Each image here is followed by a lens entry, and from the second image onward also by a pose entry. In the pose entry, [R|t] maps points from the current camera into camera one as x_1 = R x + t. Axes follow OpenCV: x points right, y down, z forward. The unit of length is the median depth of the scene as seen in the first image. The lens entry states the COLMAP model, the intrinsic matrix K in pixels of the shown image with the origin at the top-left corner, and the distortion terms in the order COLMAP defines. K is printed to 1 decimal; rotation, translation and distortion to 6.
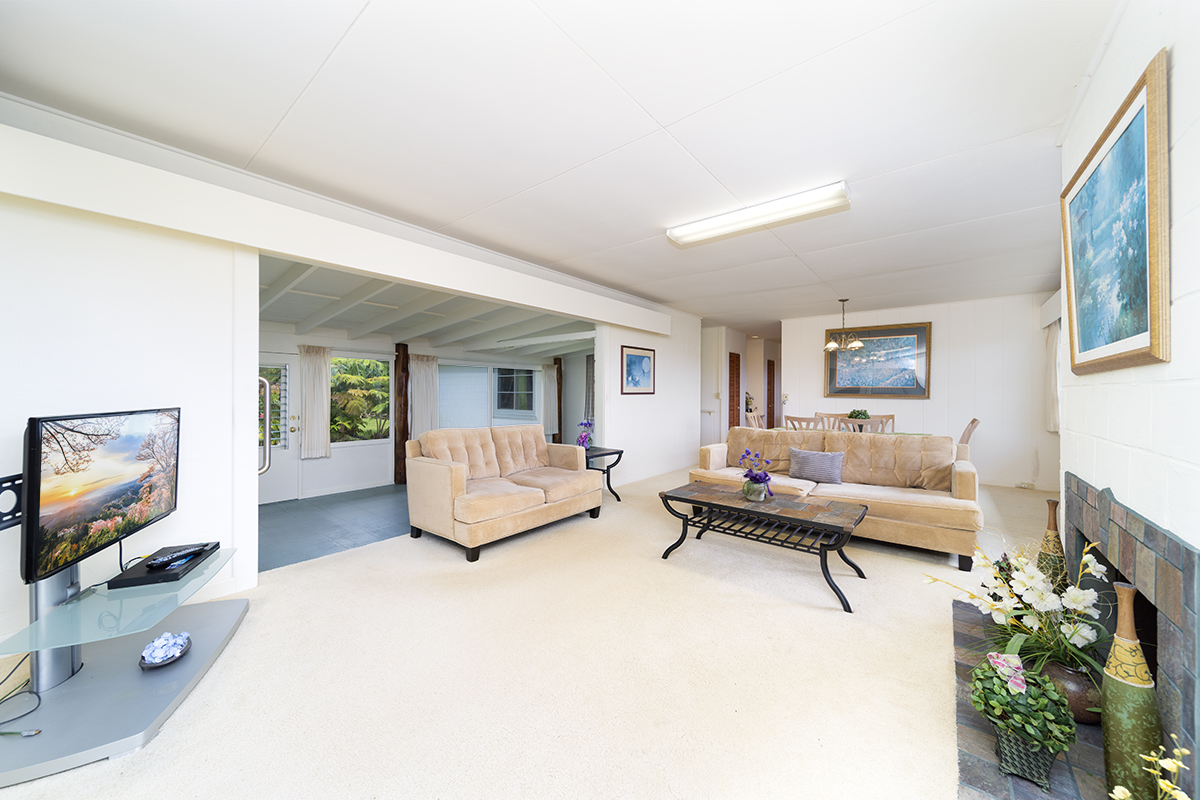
lens RADIAL K [[425.7, 0, 595.1], [0, 425.7, 396.1], [0, 0, 1]] dist [-0.000288, -0.000242]
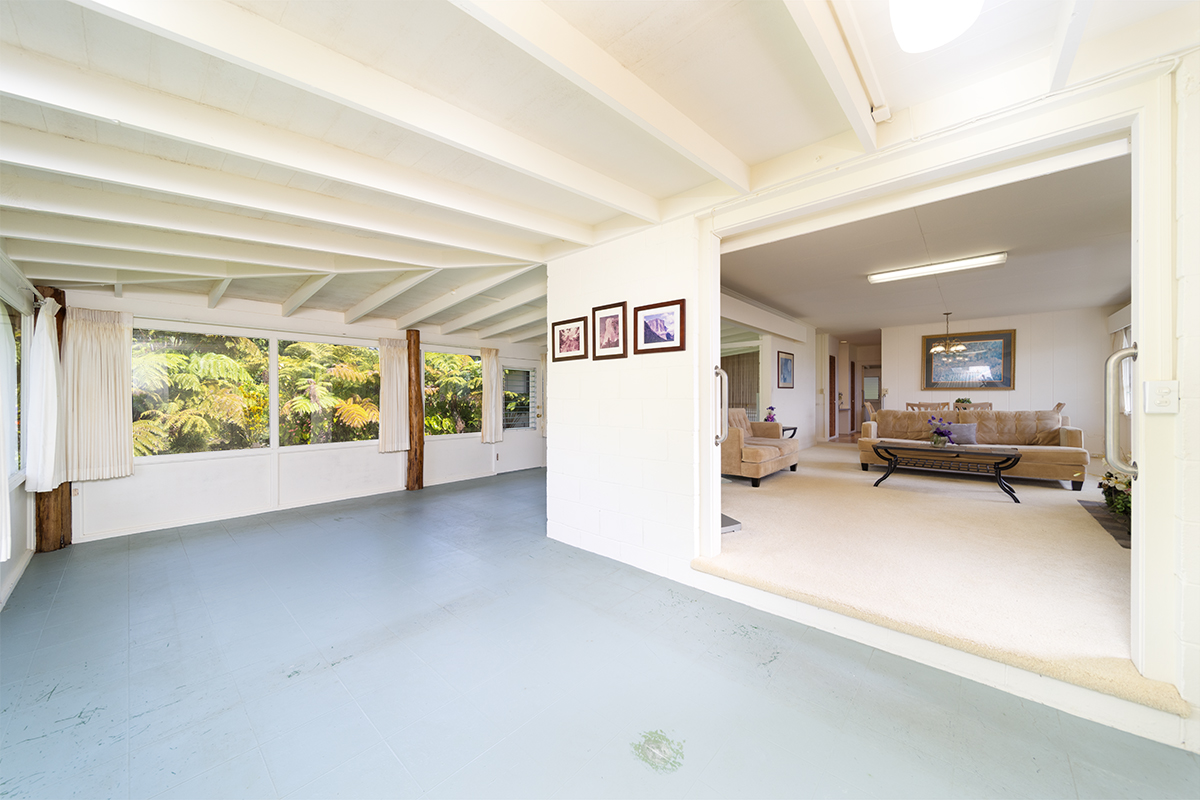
lens RADIAL K [[425.7, 0, 602.1], [0, 425.7, 403.0], [0, 0, 1]] dist [-0.000288, -0.000242]
pose [[0.999426, -0.008285, -0.032835, -0.521935], [0.008464, 0.999950, 0.005335, 0.036448], [0.032789, -0.005610, 0.999447, -0.396705]]
